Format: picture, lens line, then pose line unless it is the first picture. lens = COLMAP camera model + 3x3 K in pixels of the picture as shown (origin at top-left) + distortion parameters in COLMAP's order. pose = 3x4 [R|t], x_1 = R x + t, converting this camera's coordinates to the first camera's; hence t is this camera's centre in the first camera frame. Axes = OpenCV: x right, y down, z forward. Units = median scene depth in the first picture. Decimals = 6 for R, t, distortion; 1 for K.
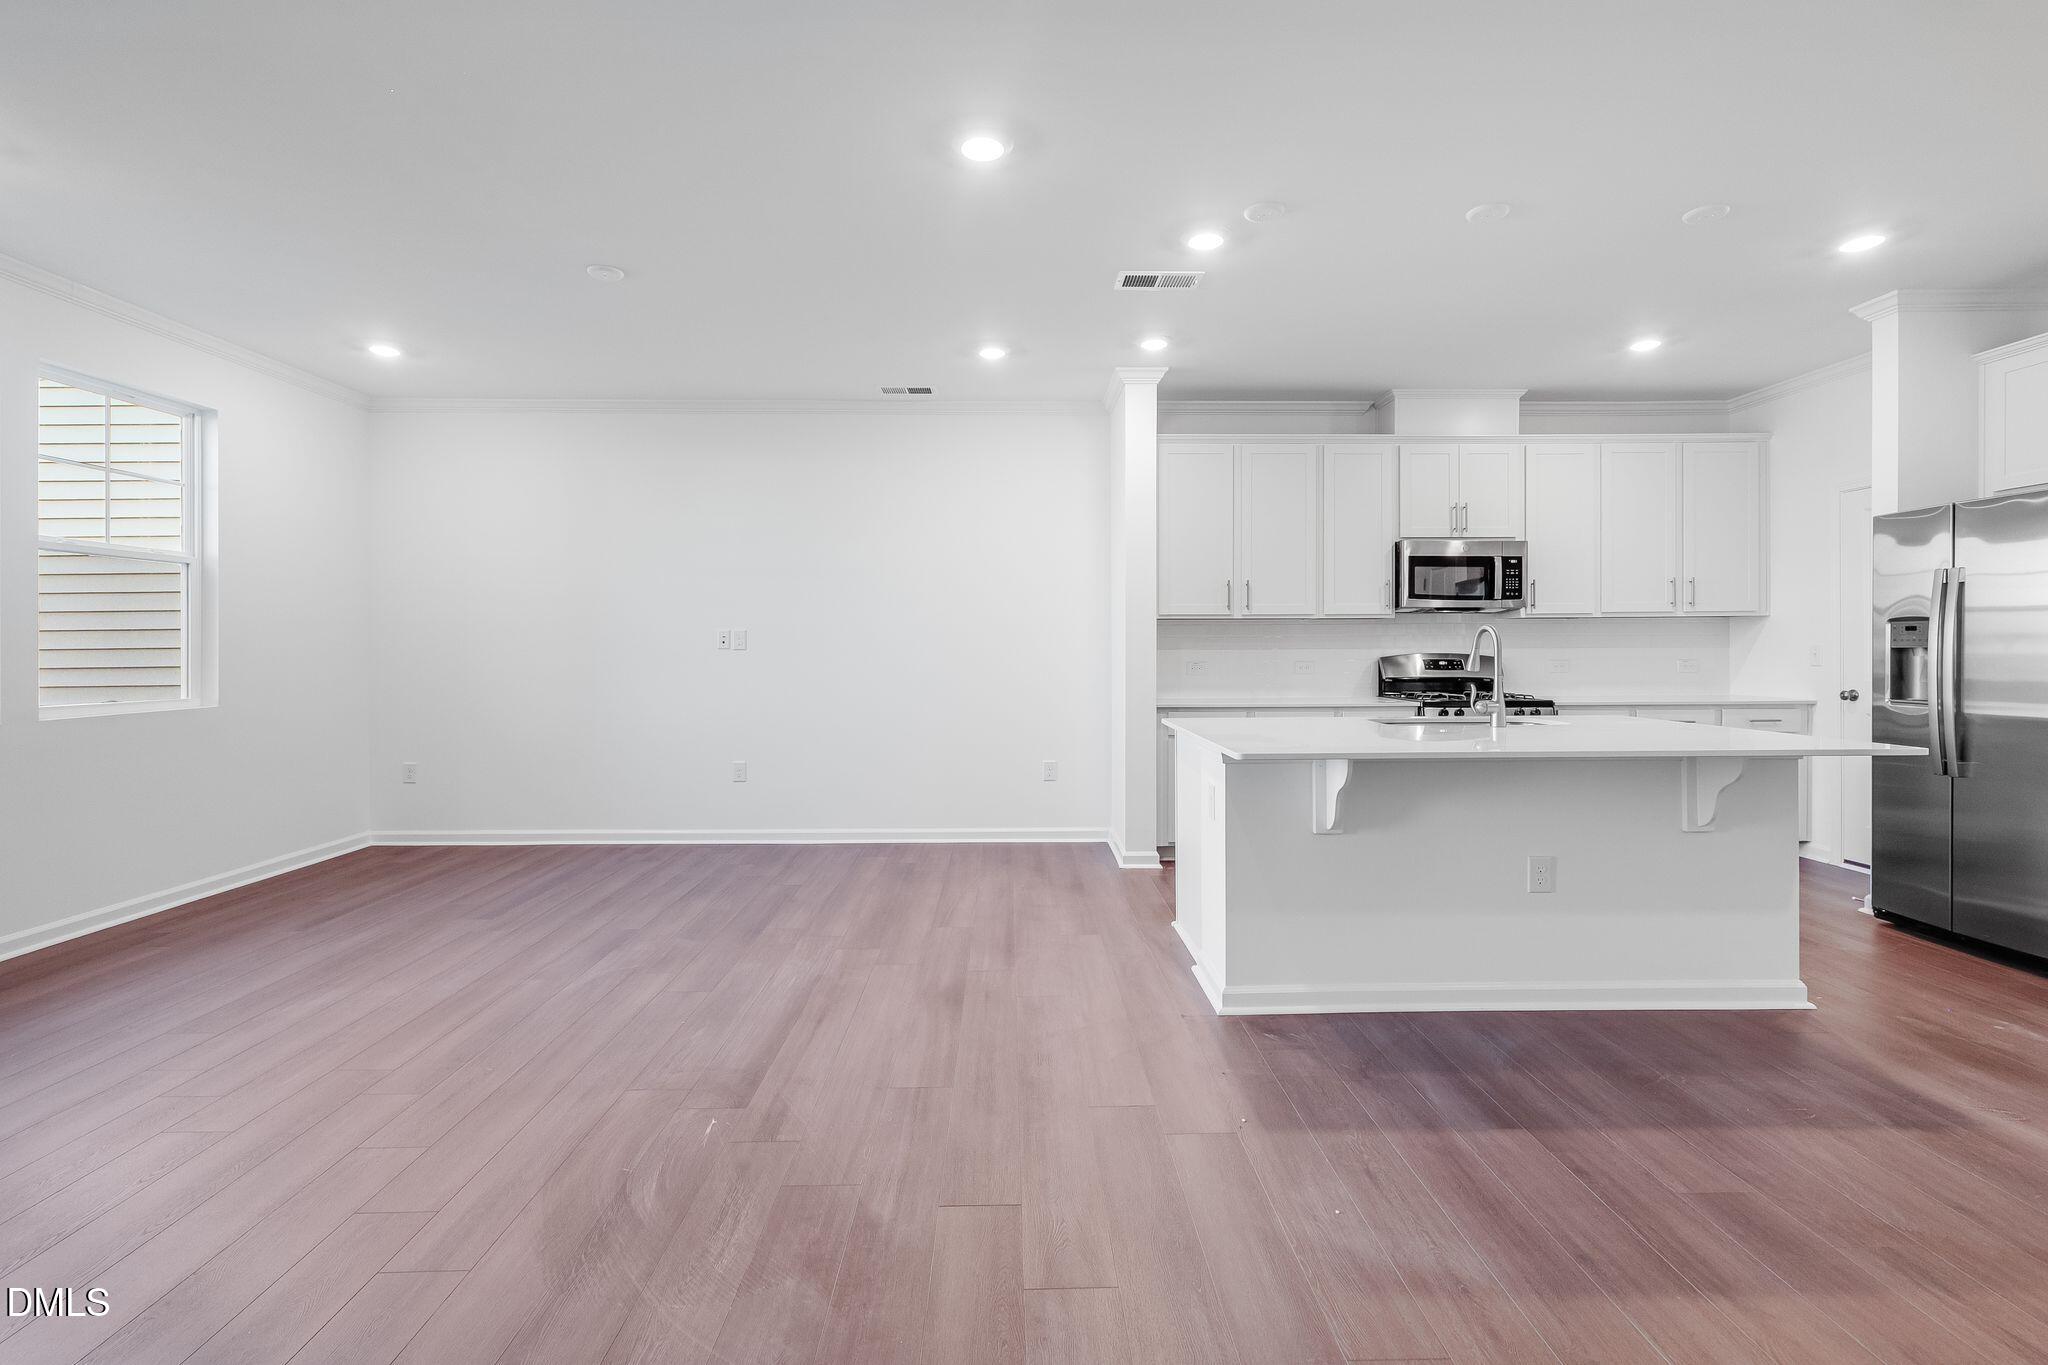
lens RADIAL K [[947.3, 0, 1027.0], [0, 947.3, 658.4], [0, 0, 1]] dist [0.002311, 0.000163]
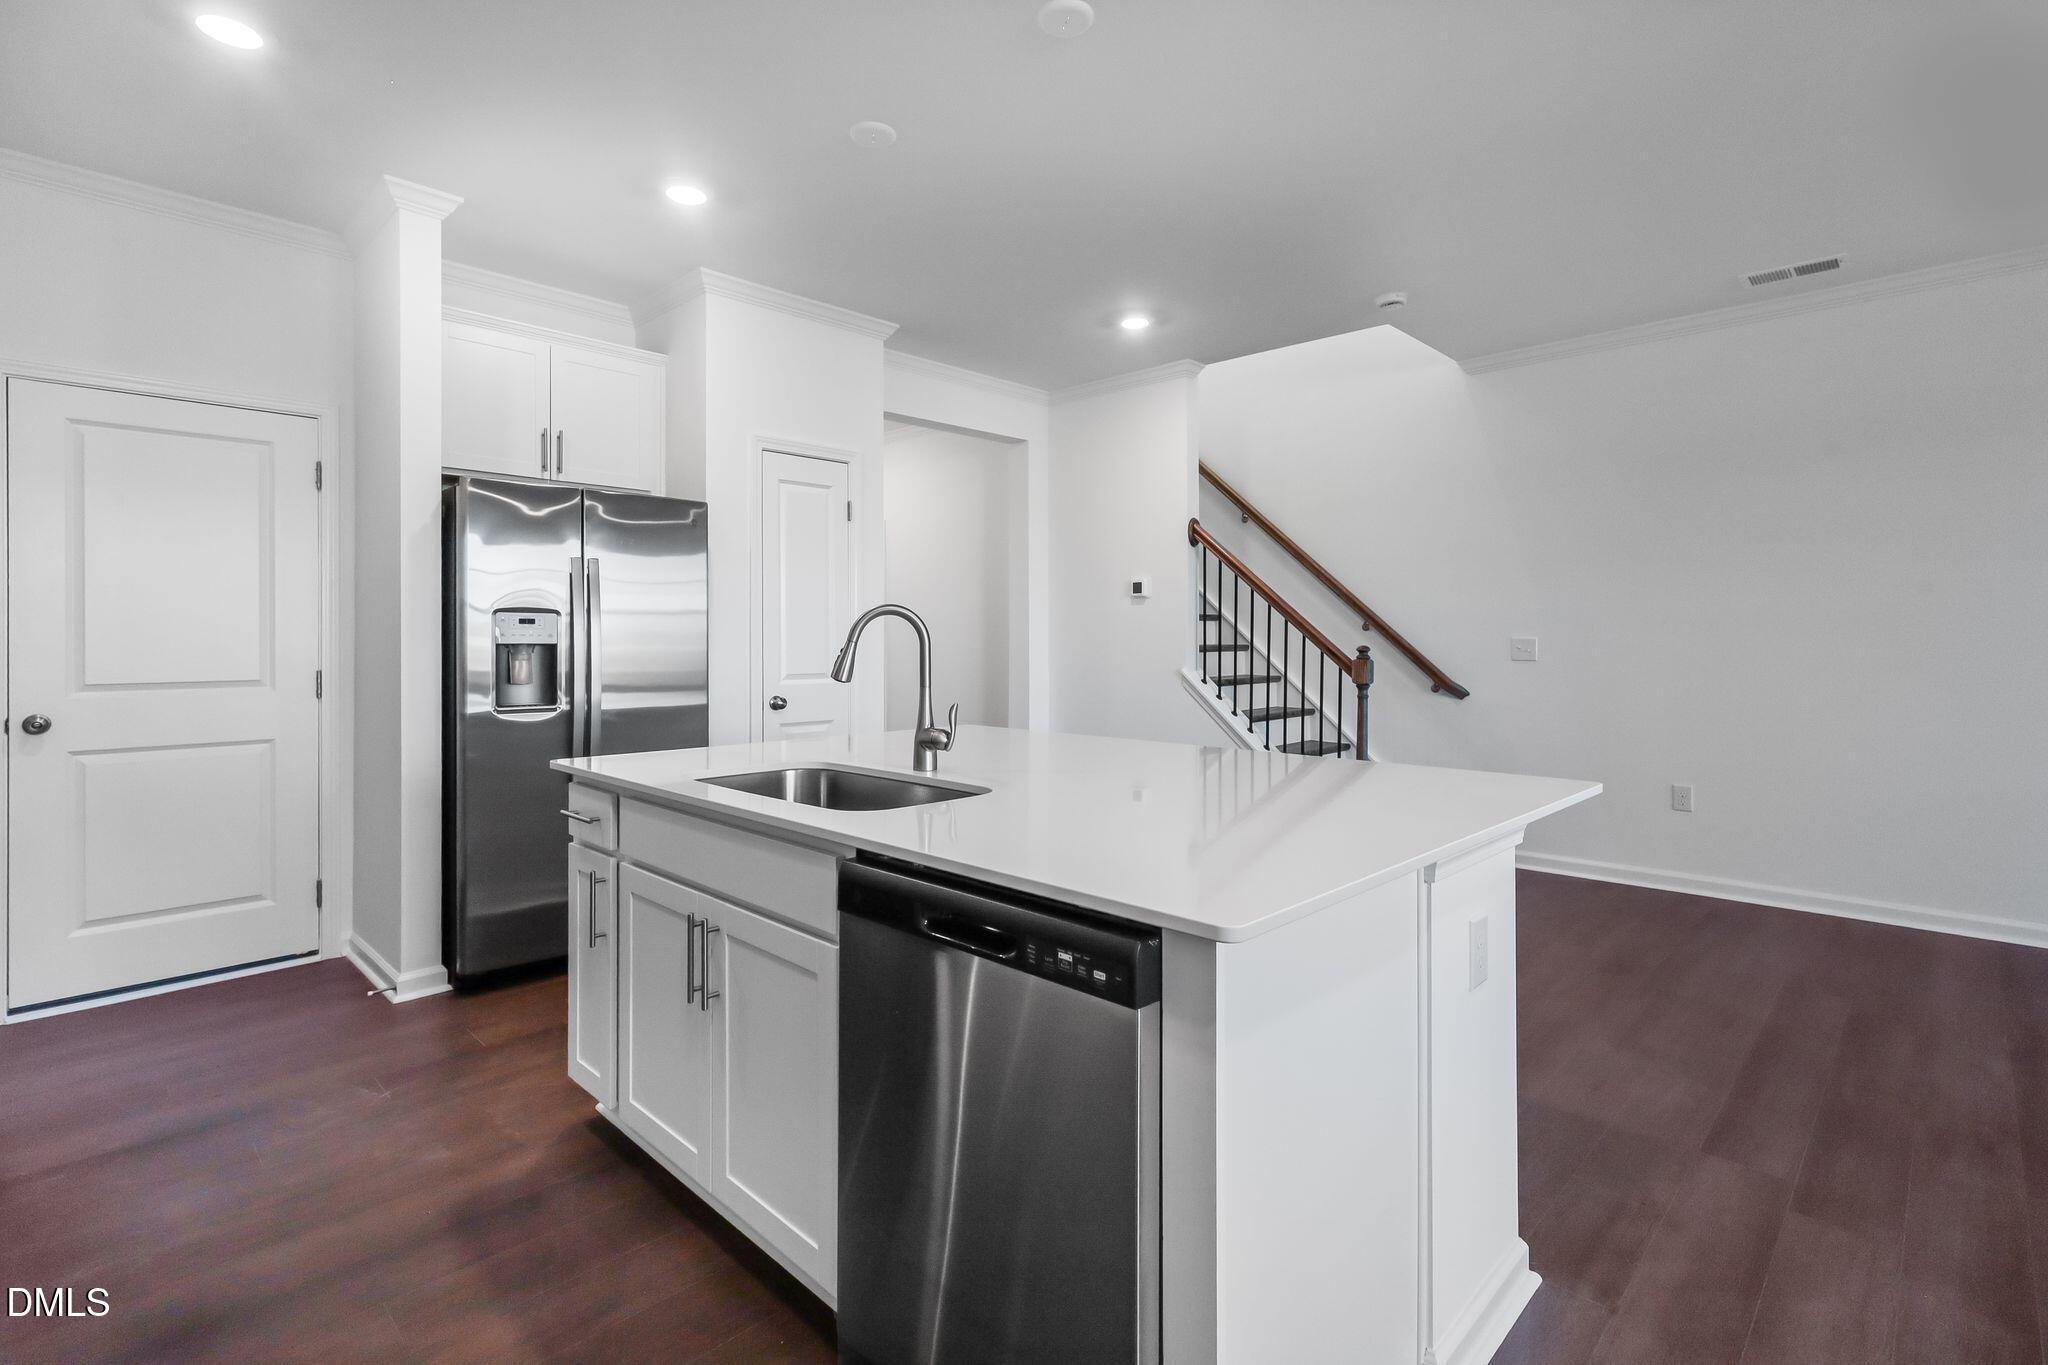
lens RADIAL K [[965.7, 0, 1022.7], [0, 965.7, 637.0], [0, 0, 1]] dist [0.000260, -0.000026]
pose [[-0.703969, 0.007530, 0.710191, 0.003254], [0.009791, 0.999952, -0.000896, -0.008873], [-0.710164, 0.006323, -0.704008, 0.915961]]
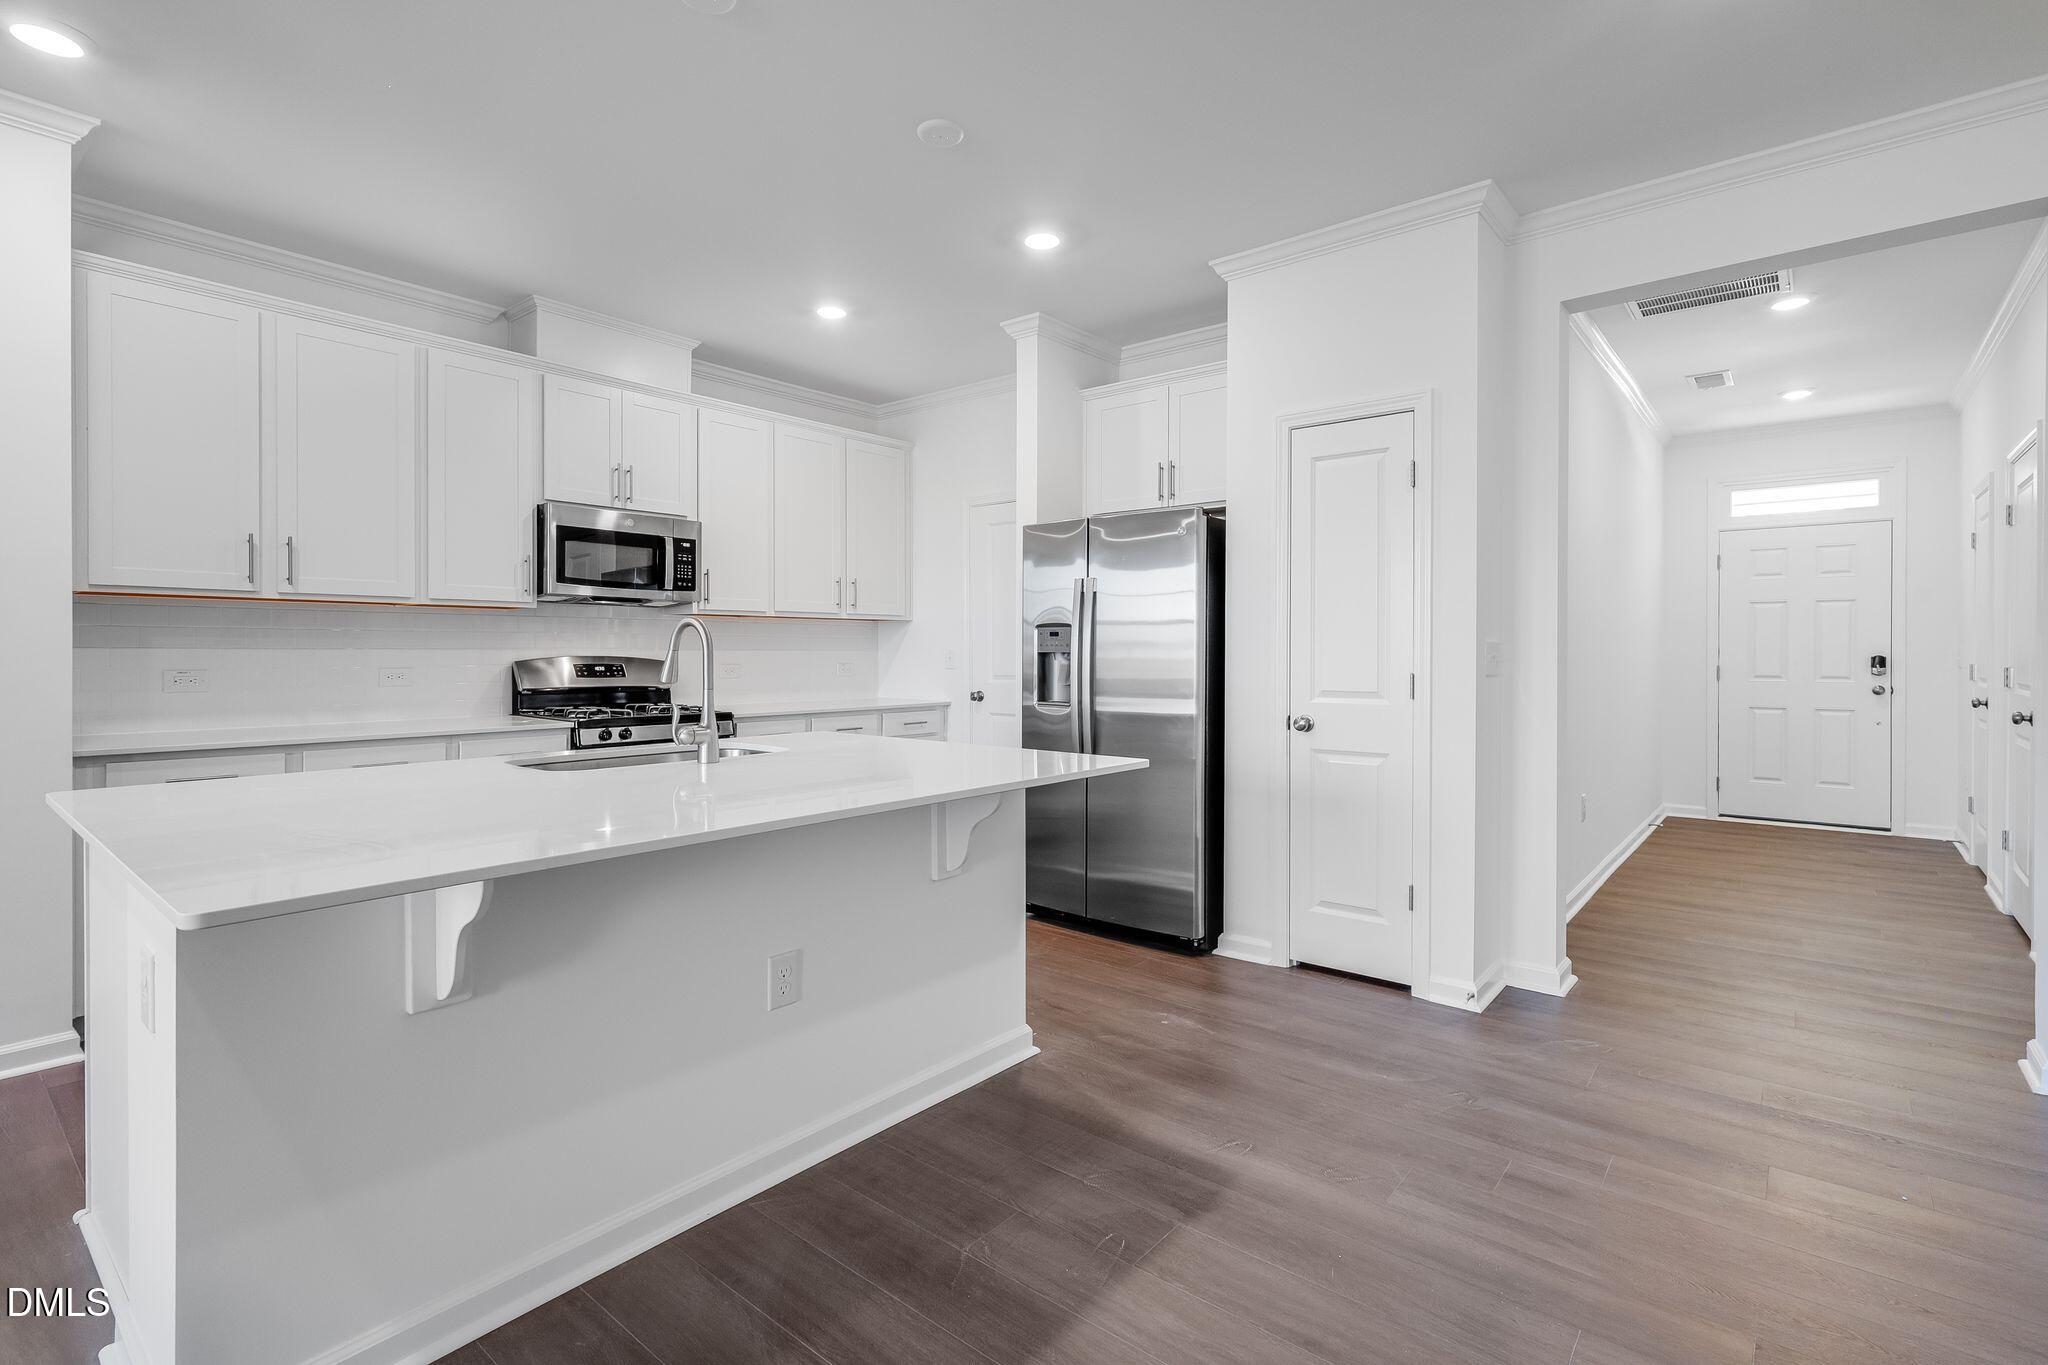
lens RADIAL K [[960.0, 0, 1022.6], [0, 960.0, 652.7], [0, 0, 1]] dist [0.000558, 0.000295]
pose [[0.652186, 0.004504, 0.758045, 0.071859], [0.001407, 0.999973, -0.007152, -0.002303], [-0.758057, 0.005731, 0.652163, 0.235429]]
